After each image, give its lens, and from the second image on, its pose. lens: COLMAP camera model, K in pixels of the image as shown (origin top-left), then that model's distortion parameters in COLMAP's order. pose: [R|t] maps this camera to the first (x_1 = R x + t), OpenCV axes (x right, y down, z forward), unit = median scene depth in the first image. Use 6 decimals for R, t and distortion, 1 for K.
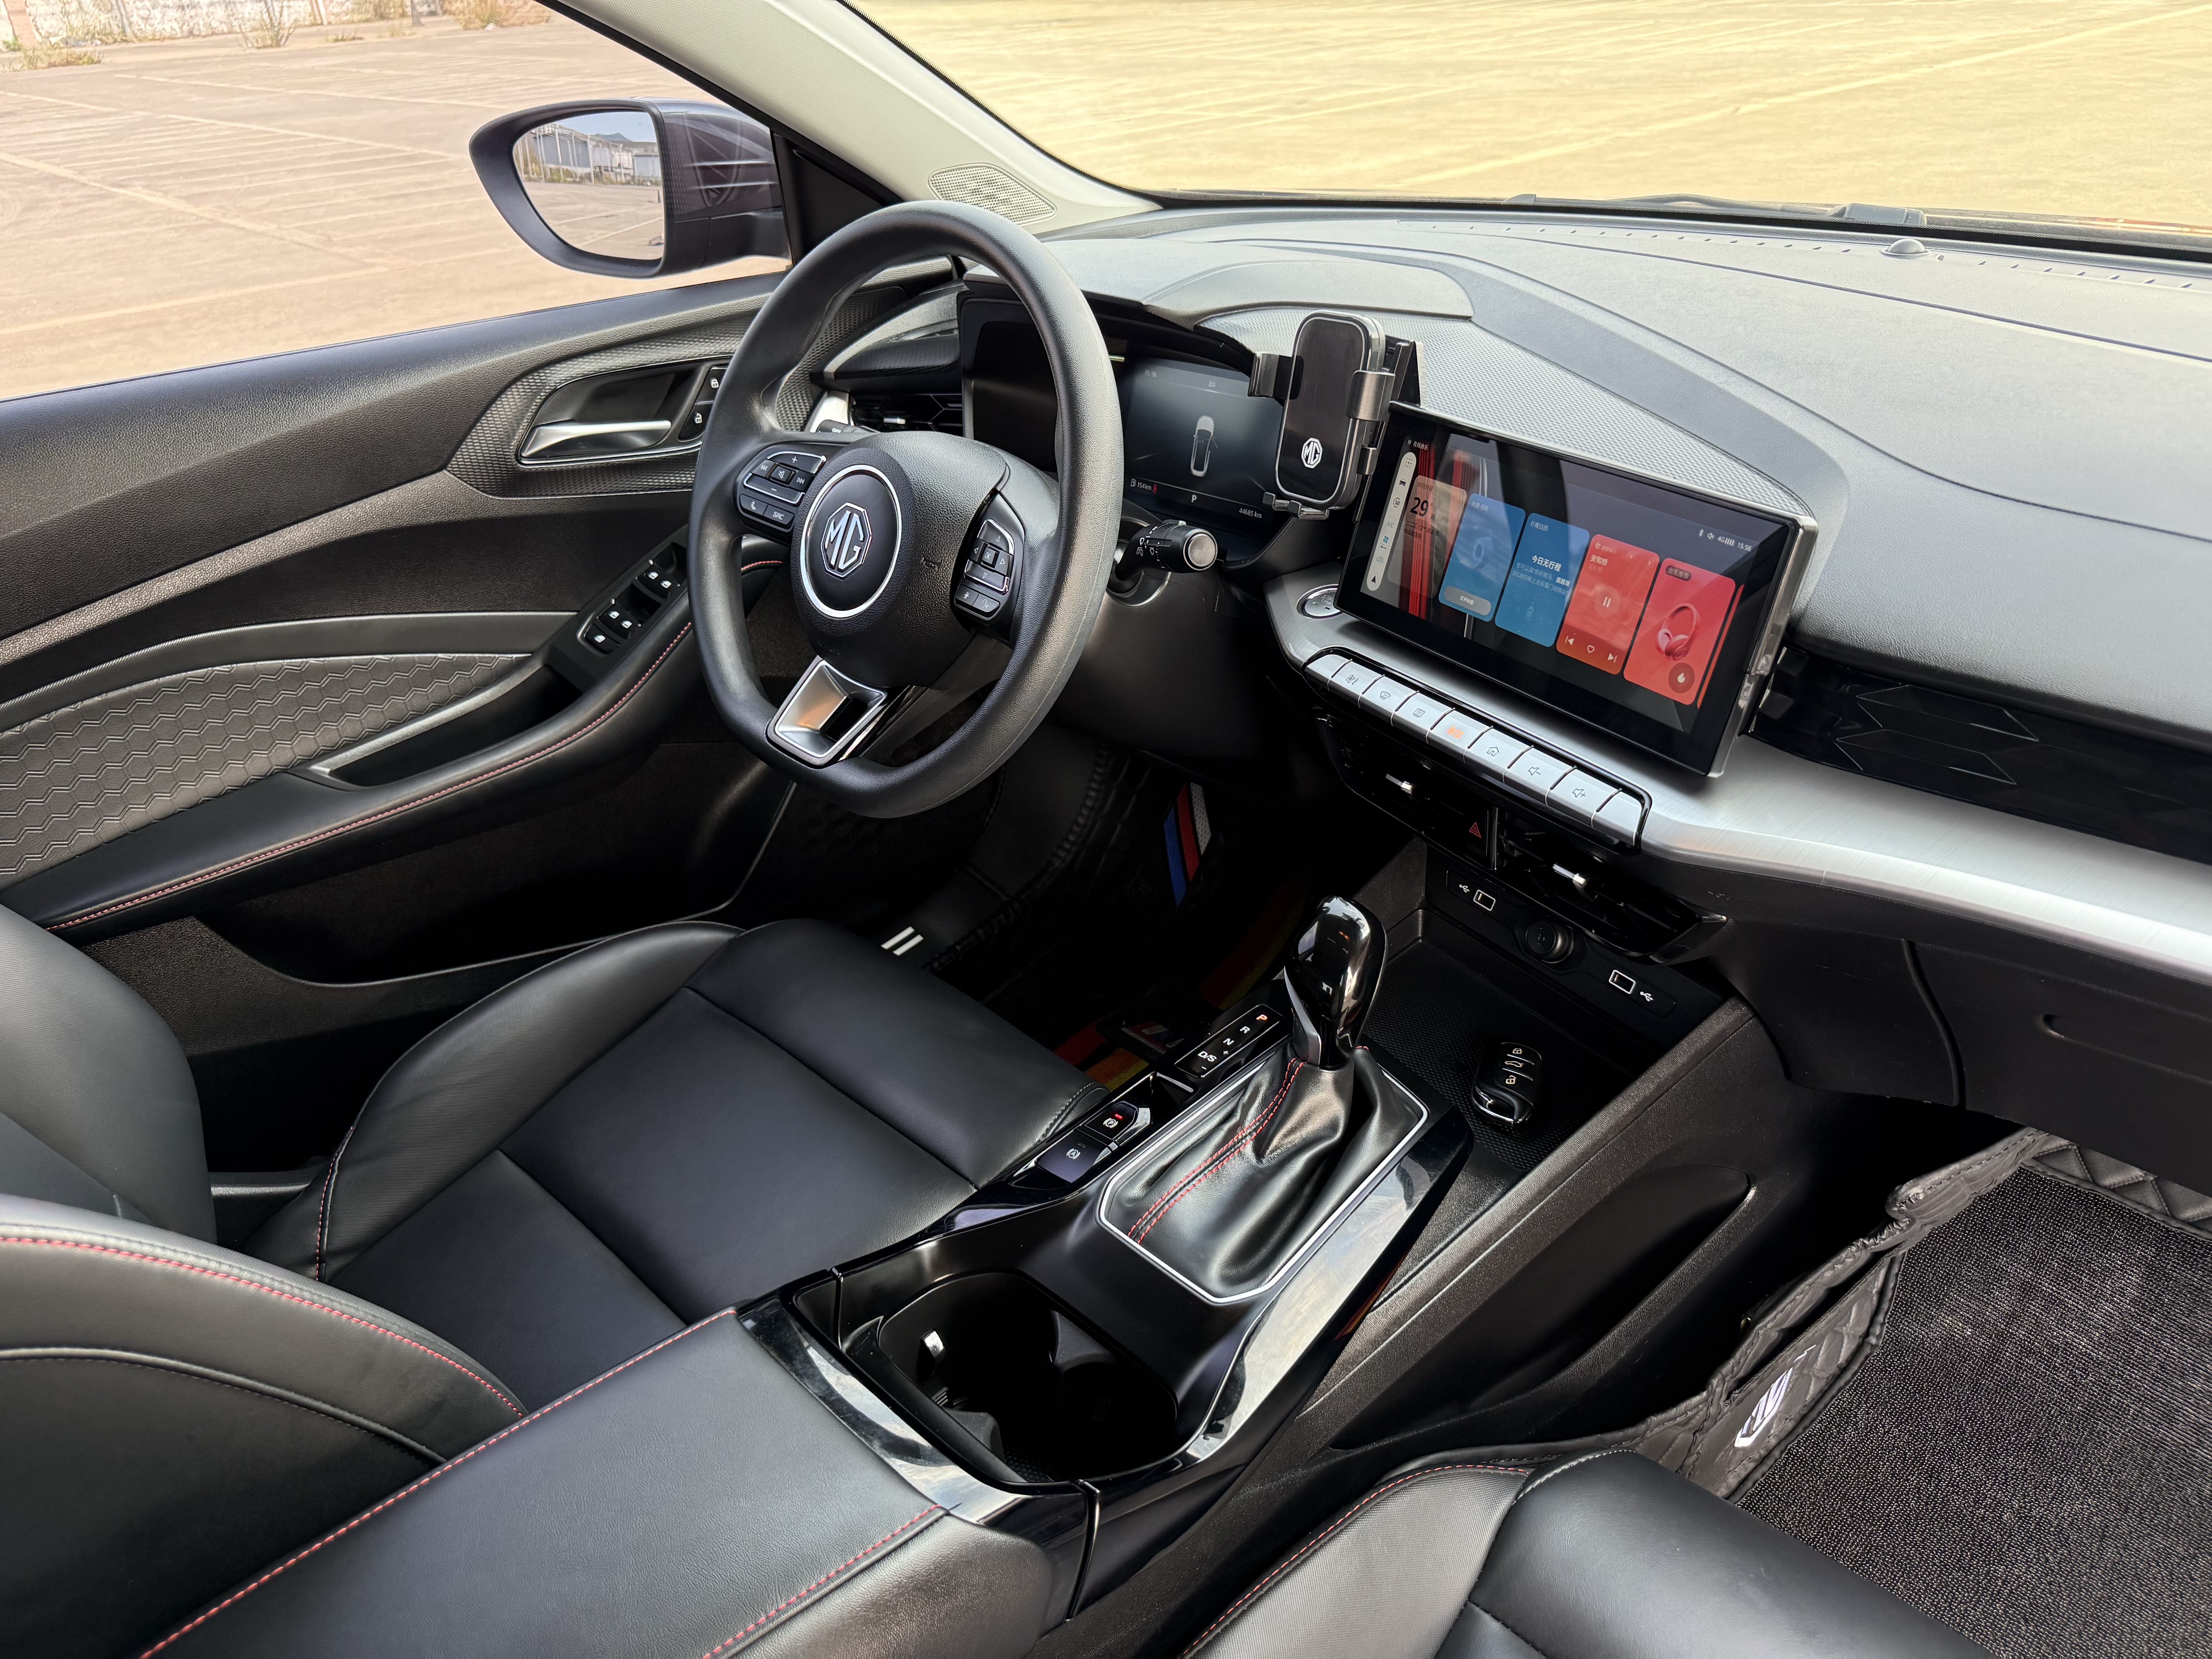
lens RADIAL K [[1557.8, 0, 1115.8], [0, 1557.8, 839.8], [0, 0, 1]] dist [0.032377, -0.036901]
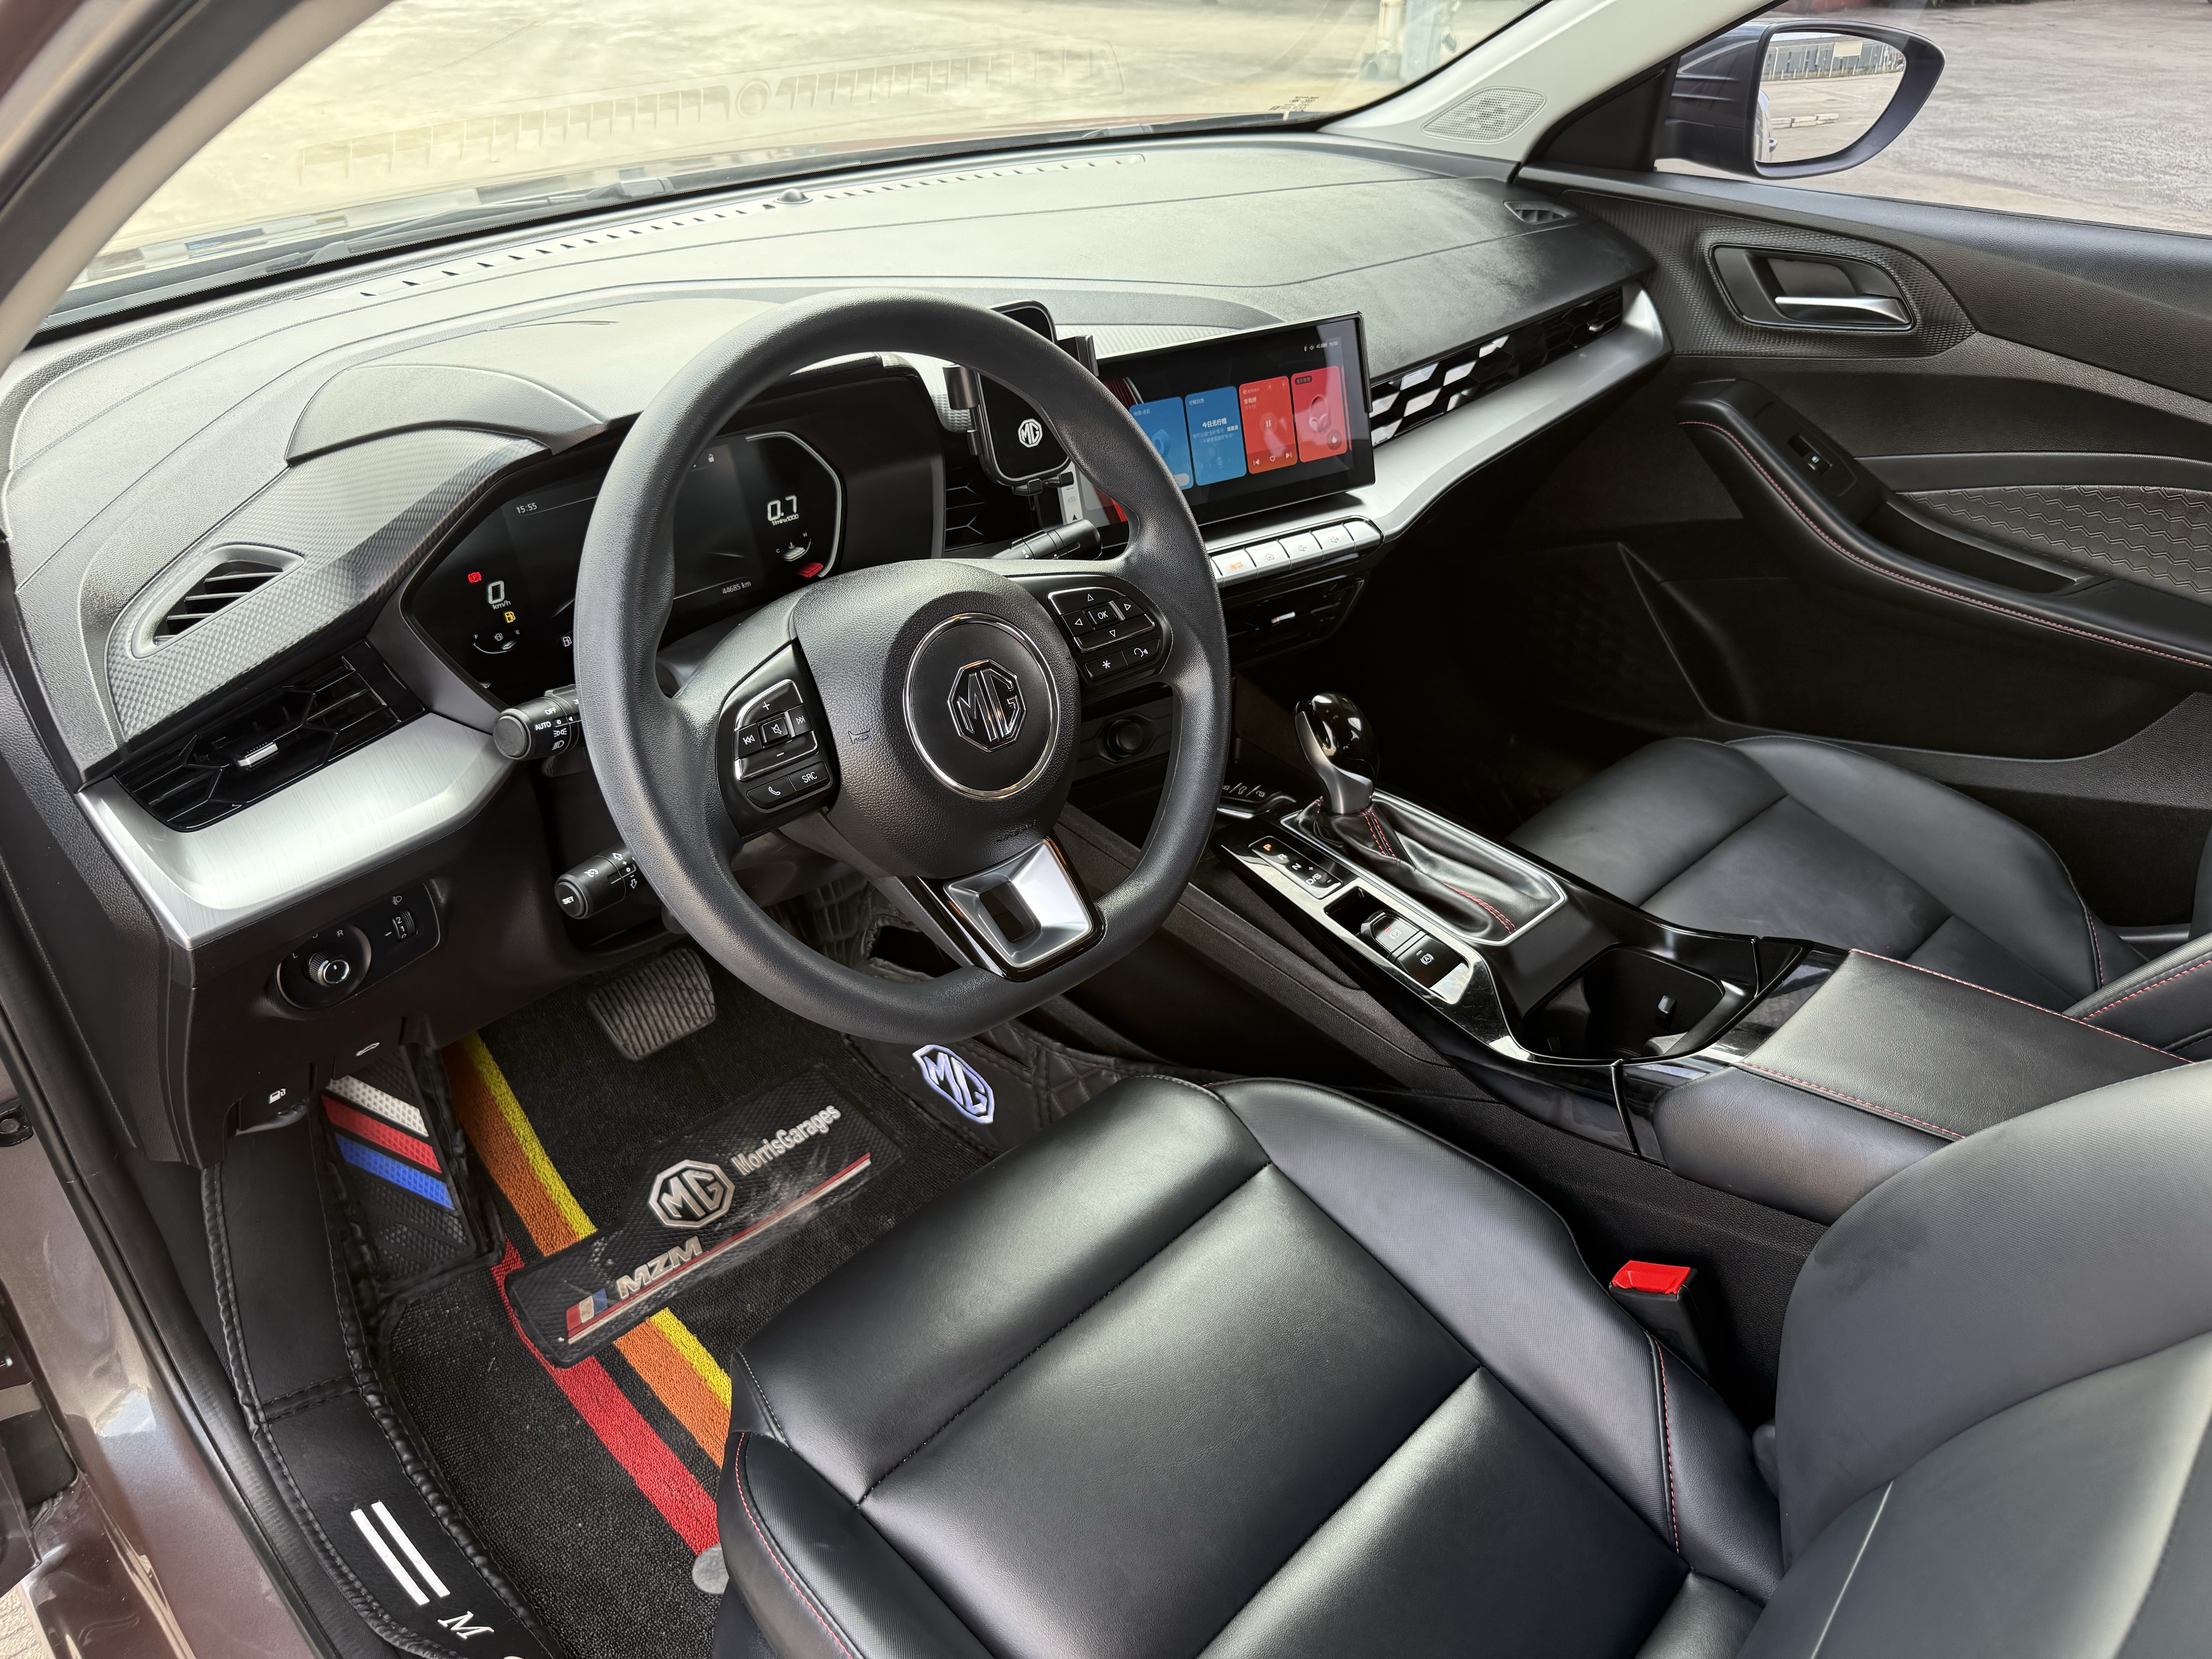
lens RADIAL K [[1557.8, 0, 1122.0], [0, 1557.8, 822.5], [0, 0, 1]] dist [0.032377, -0.036901]
pose [[0.012313, -0.497505, 0.867374, -0.833953], [0.496425, 0.756029, 0.426593, -0.416250], [-0.867992, 0.425334, 0.256283, 0.684837]]
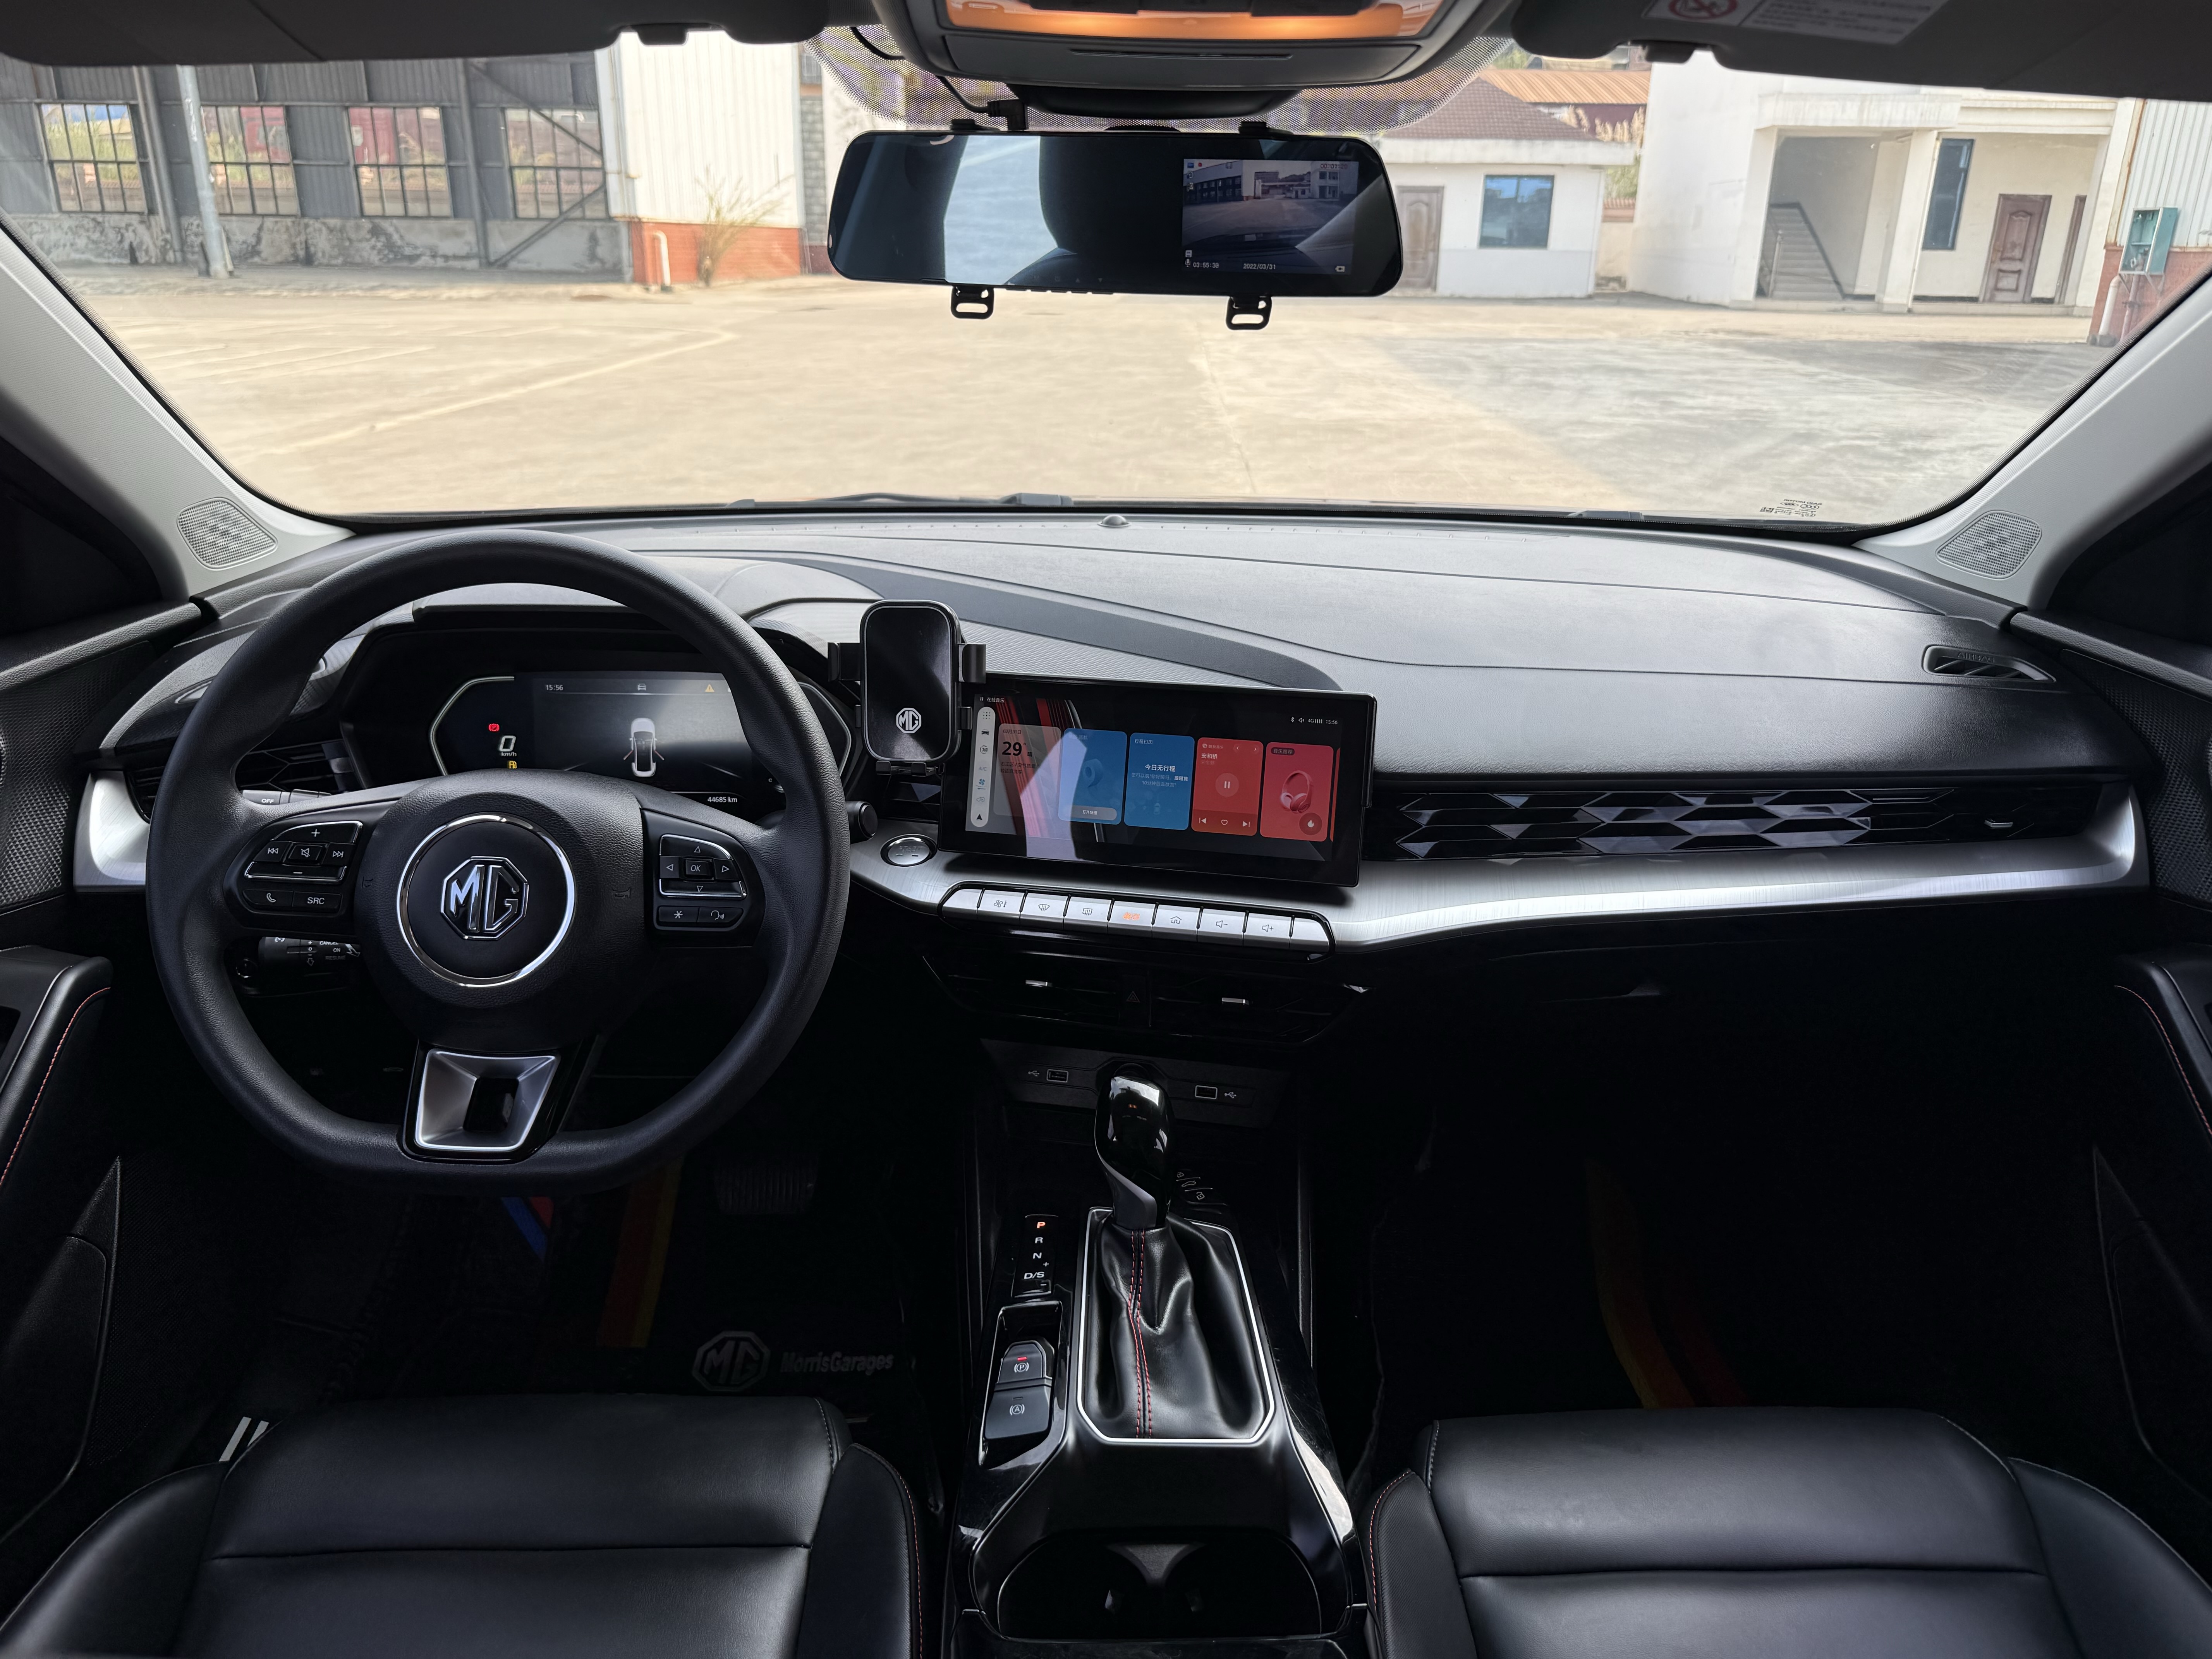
lens RADIAL K [[1557.8, 0, 1103.3], [0, 1557.8, 835.9], [0, 0, 1]] dist [0.032377, -0.036901]
pose [[0.686056, -0.202982, 0.698659, -0.500603], [0.323988, 0.945057, -0.043576, -0.067484], [-0.651428, 0.256253, 0.714126, 0.120958]]
